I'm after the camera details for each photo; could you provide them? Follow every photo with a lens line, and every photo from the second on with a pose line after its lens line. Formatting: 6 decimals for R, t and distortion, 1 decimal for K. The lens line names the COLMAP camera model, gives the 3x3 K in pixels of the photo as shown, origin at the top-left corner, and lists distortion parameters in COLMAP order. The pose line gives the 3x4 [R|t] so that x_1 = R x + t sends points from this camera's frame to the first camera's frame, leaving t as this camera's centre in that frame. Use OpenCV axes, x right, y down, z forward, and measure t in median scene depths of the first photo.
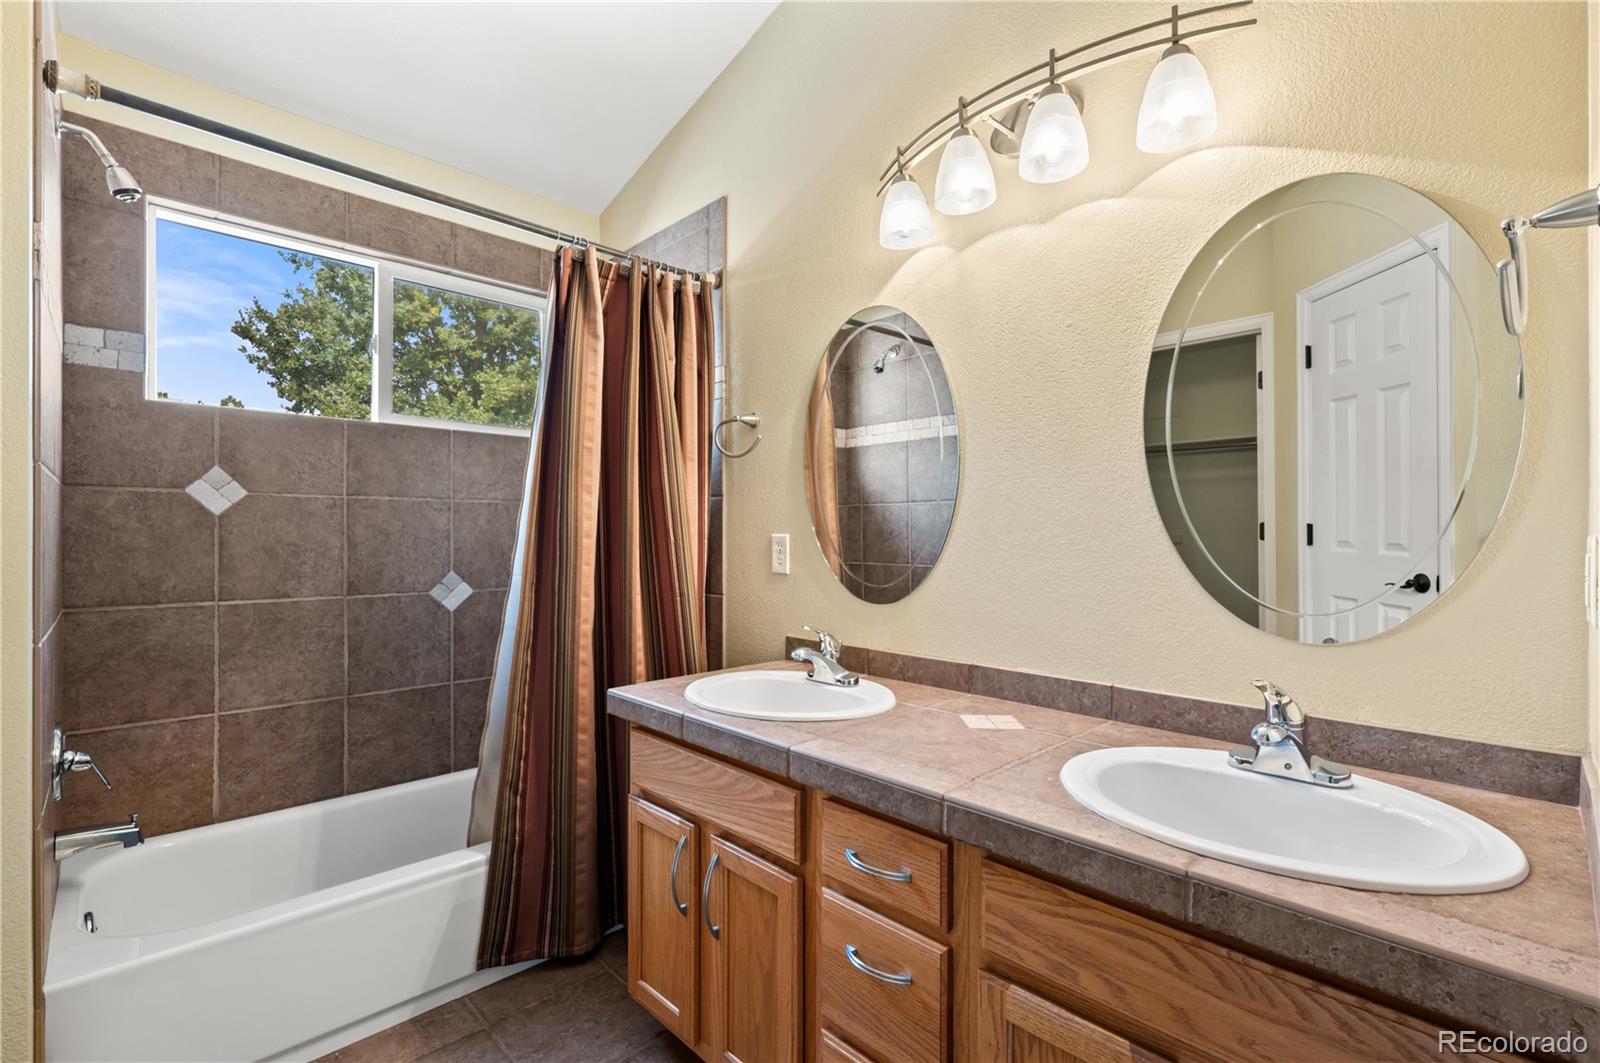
lens RADIAL K [[742.5, 0, 804.5], [0, 742.5, 528.4], [0, 0, 1]] dist [0.000751, 0.000085]
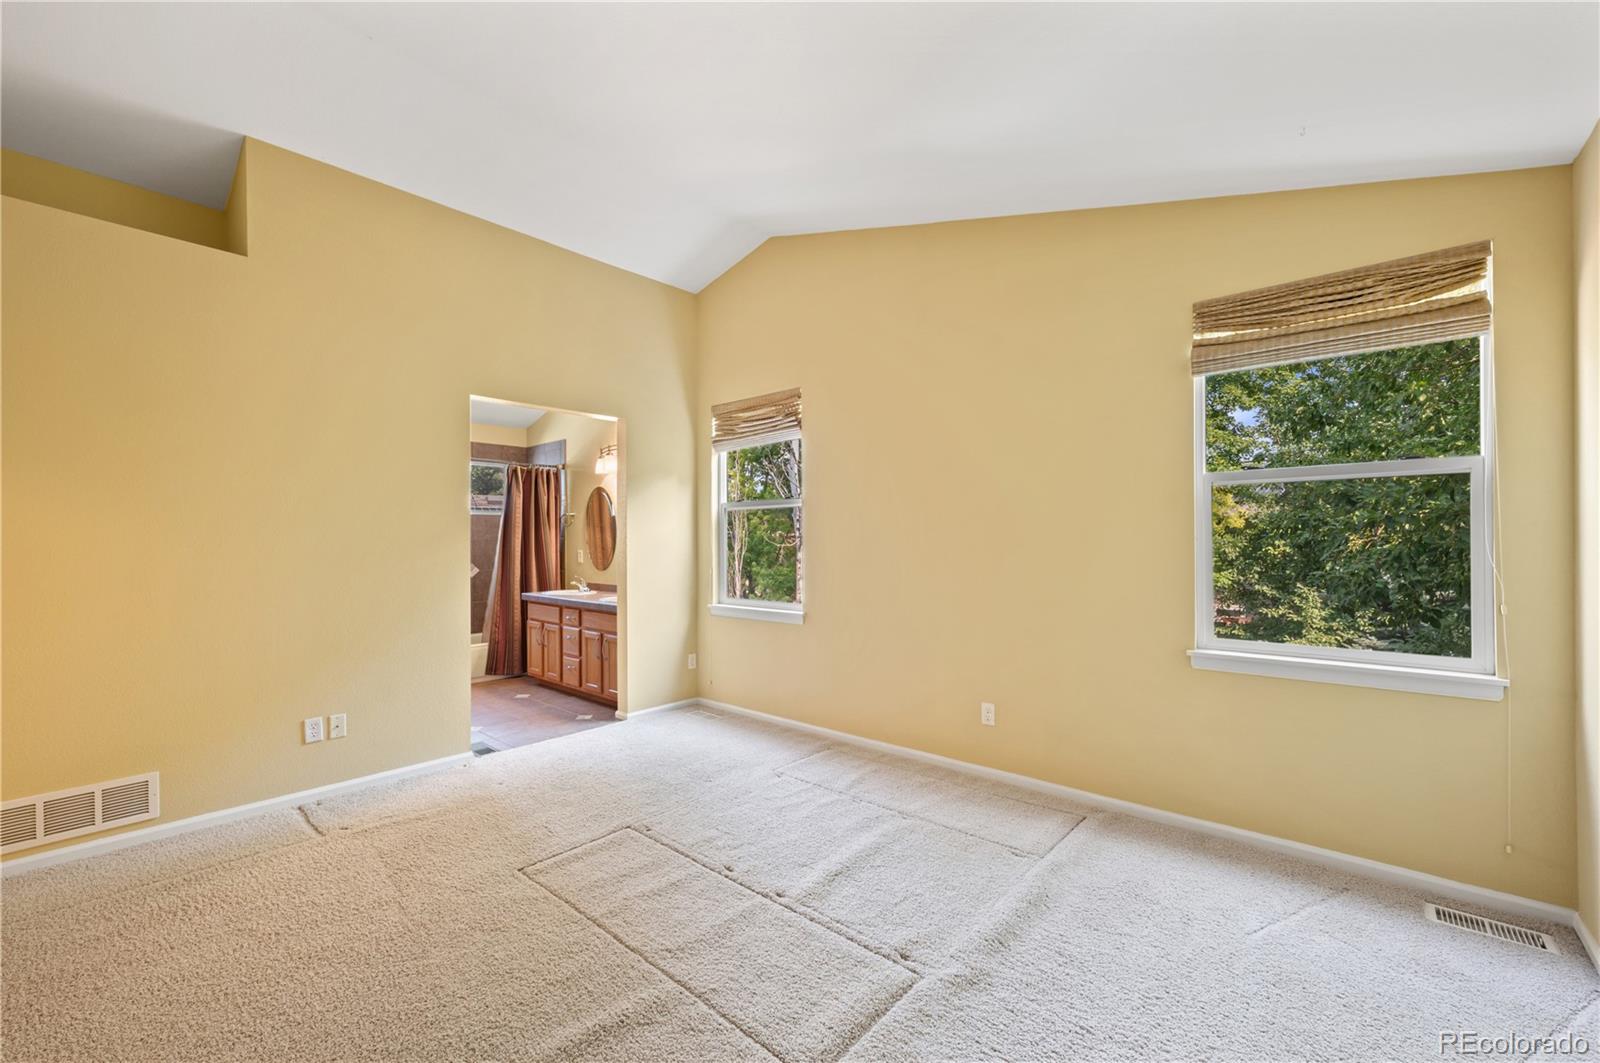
lens RADIAL K [[643.1, 0, 796.1], [0, 643.1, 543.5], [0, 0, 1]] dist [-0.000940, -0.000139]
pose [[0.996959, -0.002237, 0.077893, 0.869868], [0.001142, 0.999900, 0.014103, -0.076918], [-0.077917, -0.013972, 0.996862, -2.358706]]
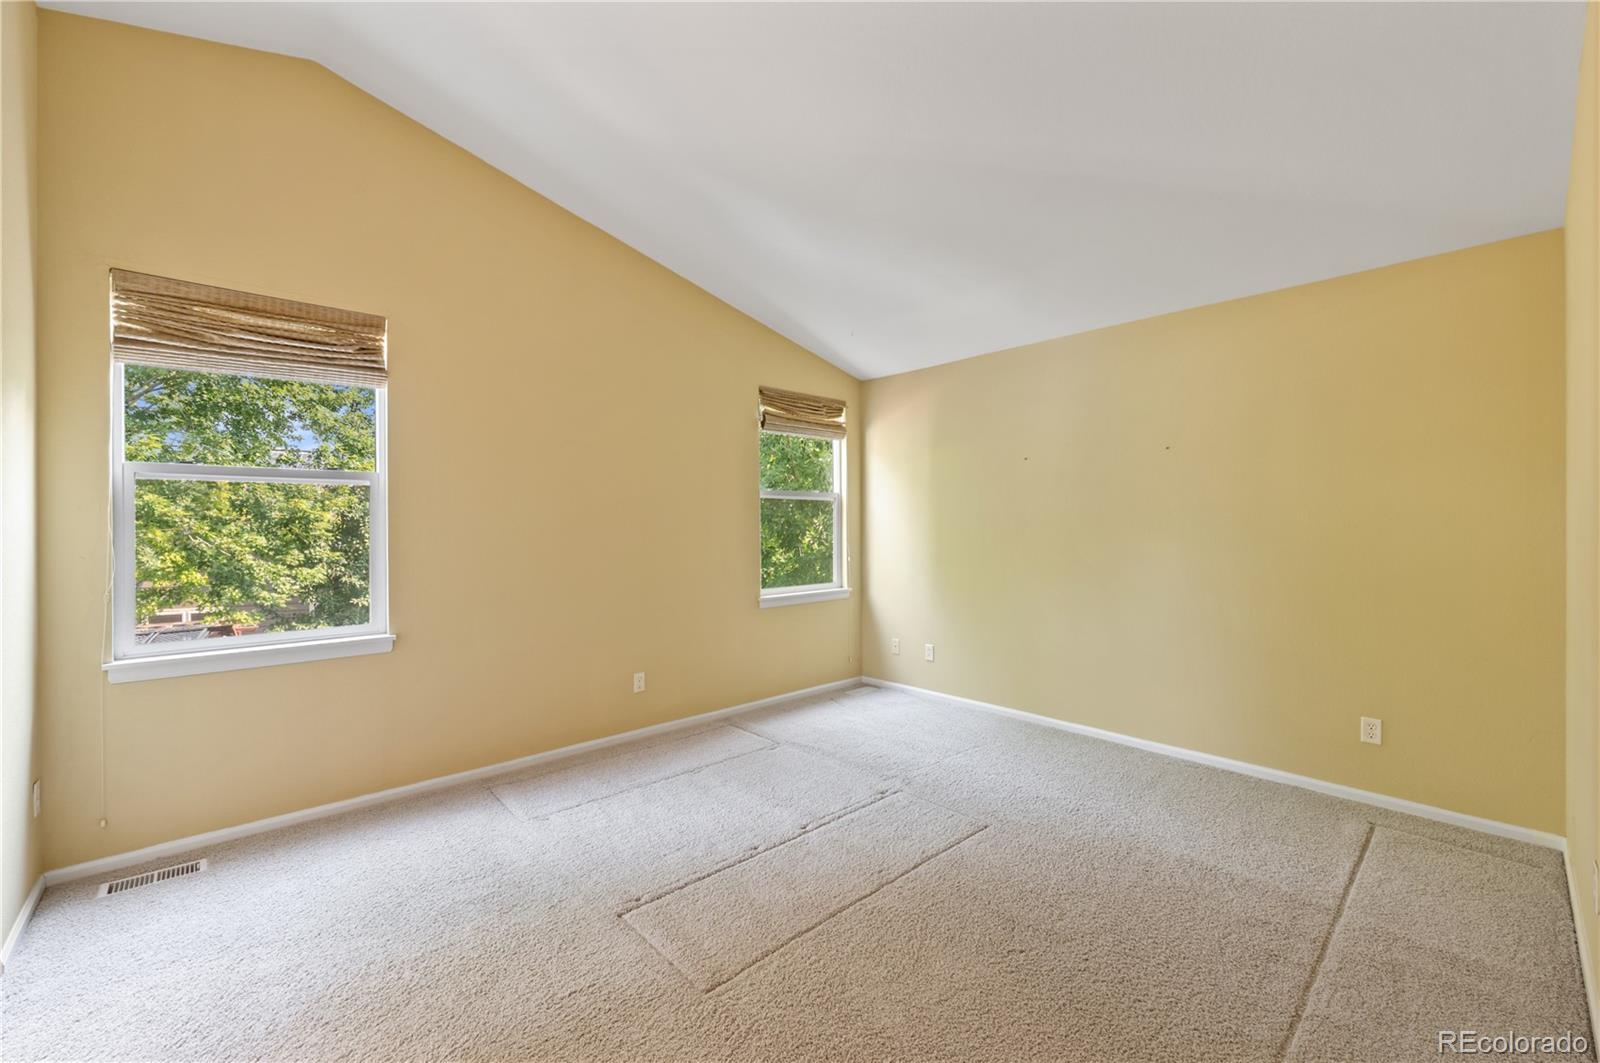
lens RADIAL K [[643.1, 0, 801.5], [0, 643.1, 537.7], [0, 0, 1]] dist [-0.000940, -0.000139]
pose [[0.027071, -0.013485, 0.999543, -0.614043], [-0.001401, 0.999908, 0.013528, -0.067646], [-0.999633, -0.001767, 0.027050, -1.098081]]
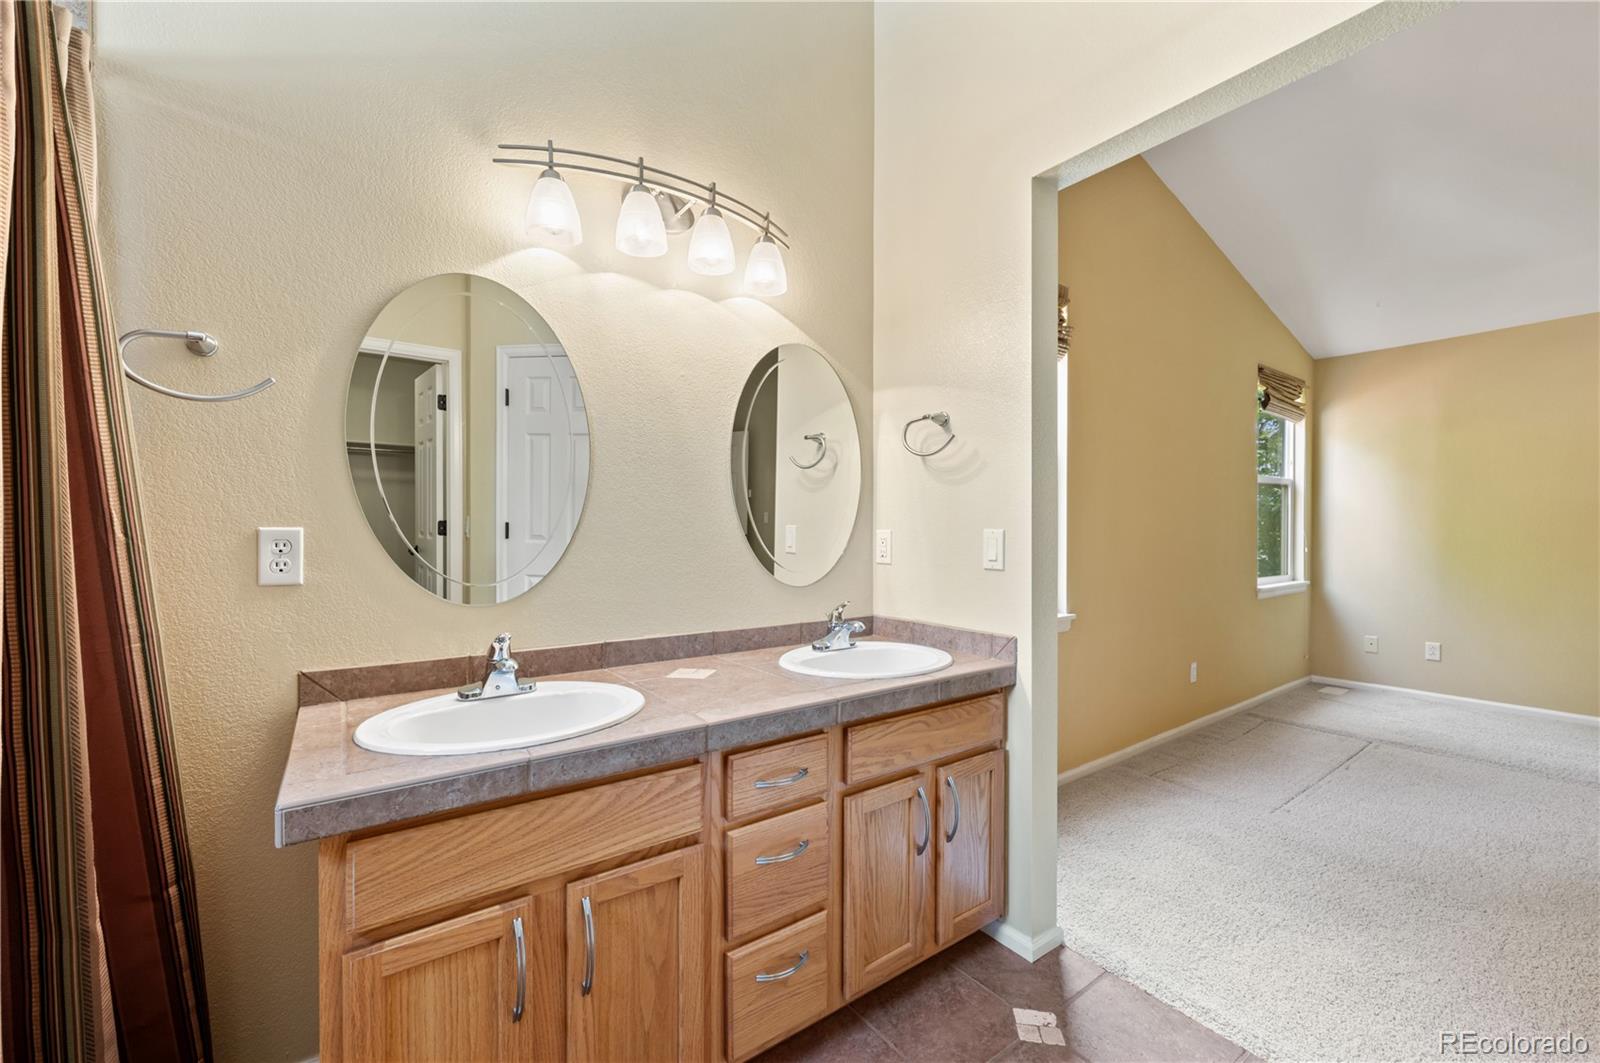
lens RADIAL K [[643.1, 0, 802.1], [0, 643.1, 534.0], [0, 0, 1]] dist [-0.000940, -0.000139]
pose [[0.130933, -0.004441, 0.991381, -0.675497], [-0.008977, 0.999944, 0.005665, 0.006605], [-0.991351, -0.009642, 0.130886, 0.534534]]
